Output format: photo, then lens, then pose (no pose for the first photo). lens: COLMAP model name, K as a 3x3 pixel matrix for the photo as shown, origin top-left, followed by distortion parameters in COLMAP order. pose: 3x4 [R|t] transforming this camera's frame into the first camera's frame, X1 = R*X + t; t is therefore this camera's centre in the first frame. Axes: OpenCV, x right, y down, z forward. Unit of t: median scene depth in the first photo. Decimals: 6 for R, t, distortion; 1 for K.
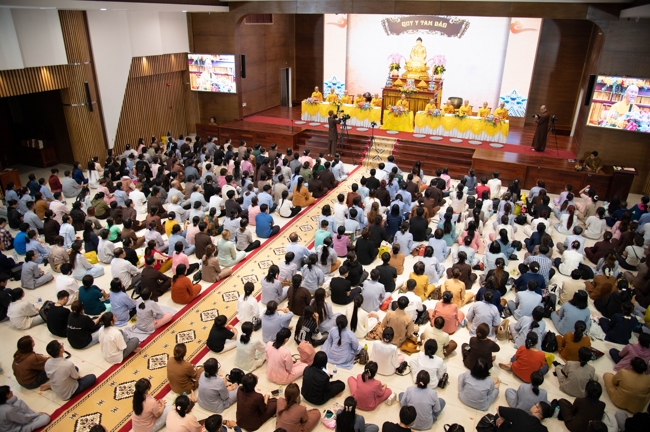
lens RADIAL K [[442.3, 0, 322.2], [0, 442.3, 219.0], [0, 0, 1]] dist [-0.101452, 0.053027]
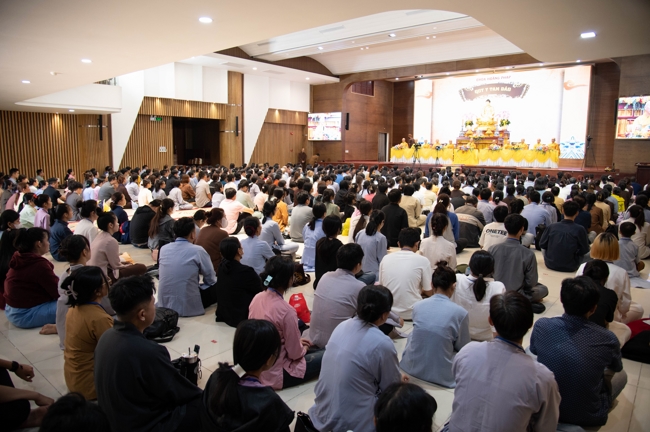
lens RADIAL K [[442.3, 0, 323.2], [0, 442.3, 217.1], [0, 0, 1]] dist [-0.101452, 0.053027]
pose [[0.961052, 0.036700, -0.273922, 0.125862], [-0.111827, 0.958021, -0.263989, 0.291763], [0.252734, 0.284339, 0.924812, -0.176202]]
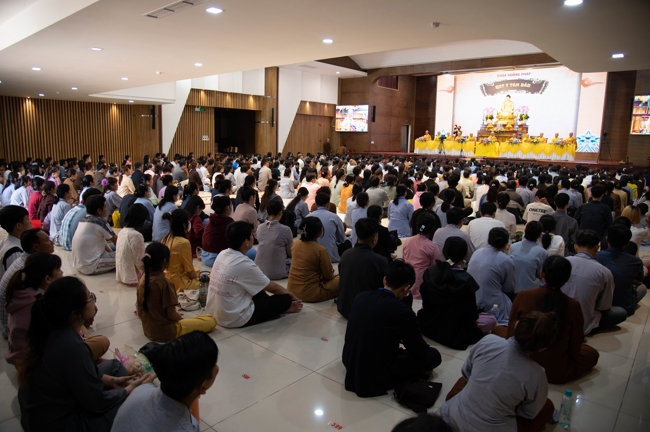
lens RADIAL K [[442.3, 0, 324.7], [0, 442.3, 218.1], [0, 0, 1]] dist [-0.101452, 0.053027]
pose [[0.957224, 0.057022, -0.283673, 0.086946], [-0.128199, 0.962490, -0.239119, 0.330307], [0.259397, 0.265257, 0.928629, -0.262509]]
